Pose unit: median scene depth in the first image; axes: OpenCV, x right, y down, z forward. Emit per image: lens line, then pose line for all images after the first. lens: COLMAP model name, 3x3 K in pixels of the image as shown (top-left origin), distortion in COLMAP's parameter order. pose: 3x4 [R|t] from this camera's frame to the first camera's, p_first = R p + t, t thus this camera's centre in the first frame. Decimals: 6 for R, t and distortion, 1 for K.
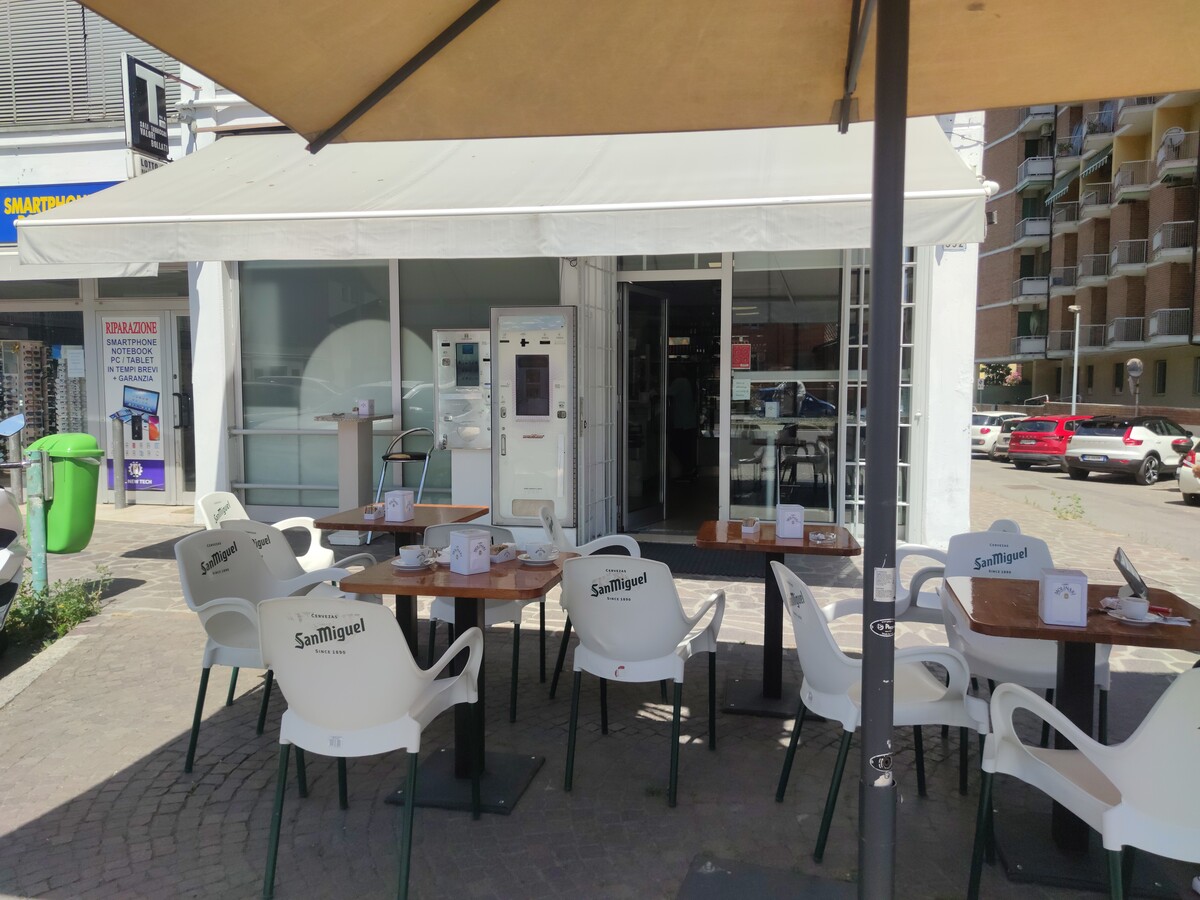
lens RADIAL K [[837.0, 0, 600.0], [0, 837.0, 450.0], [0, 0, 1]] dist [0.030316, -0.003352]
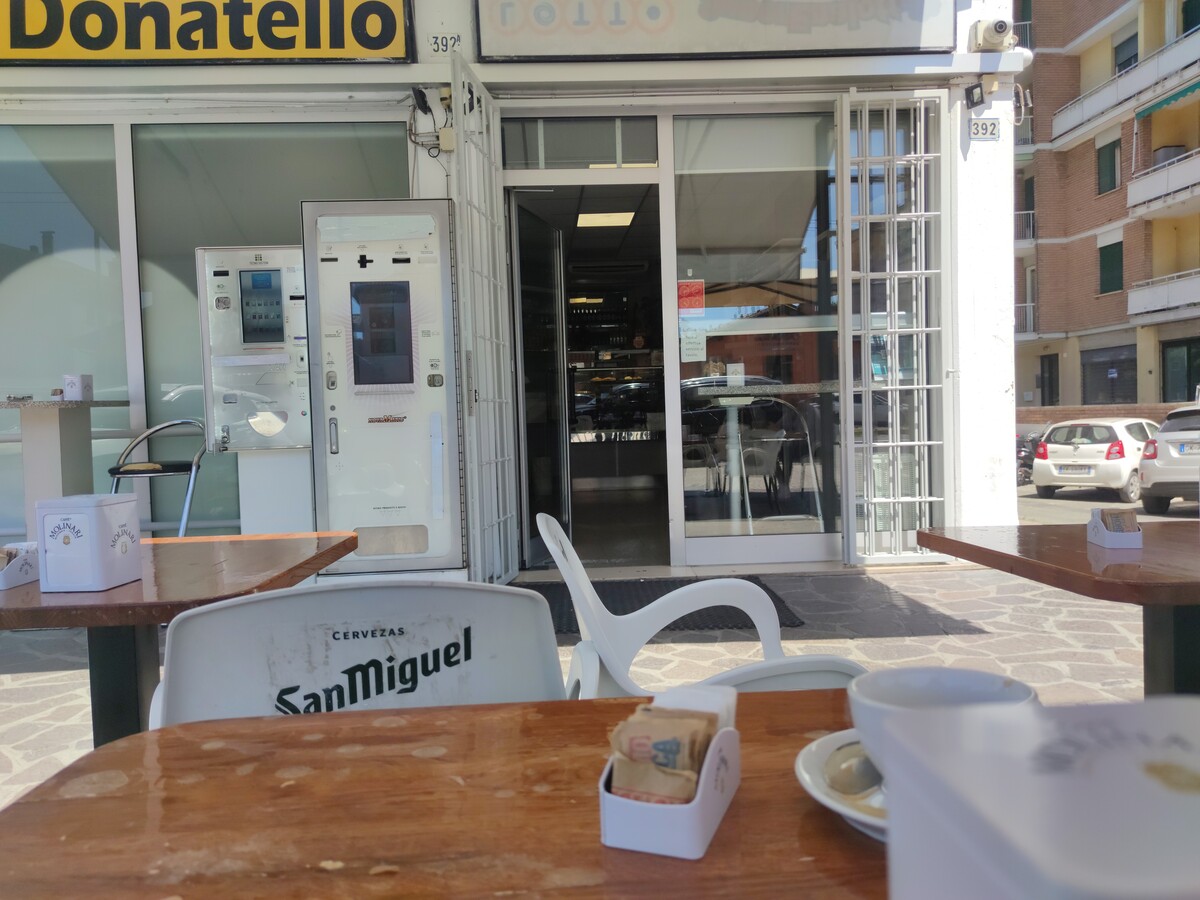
lens RADIAL K [[837.0, 0, 600.0], [0, 837.0, 450.0], [0, 0, 1]] dist [0.030316, -0.003352]
pose [[0.971196, -0.040172, 0.234870, -0.070411], [0.048220, 0.998427, -0.028622, 0.028654], [-0.233351, 0.039123, 0.971605, 0.371383]]
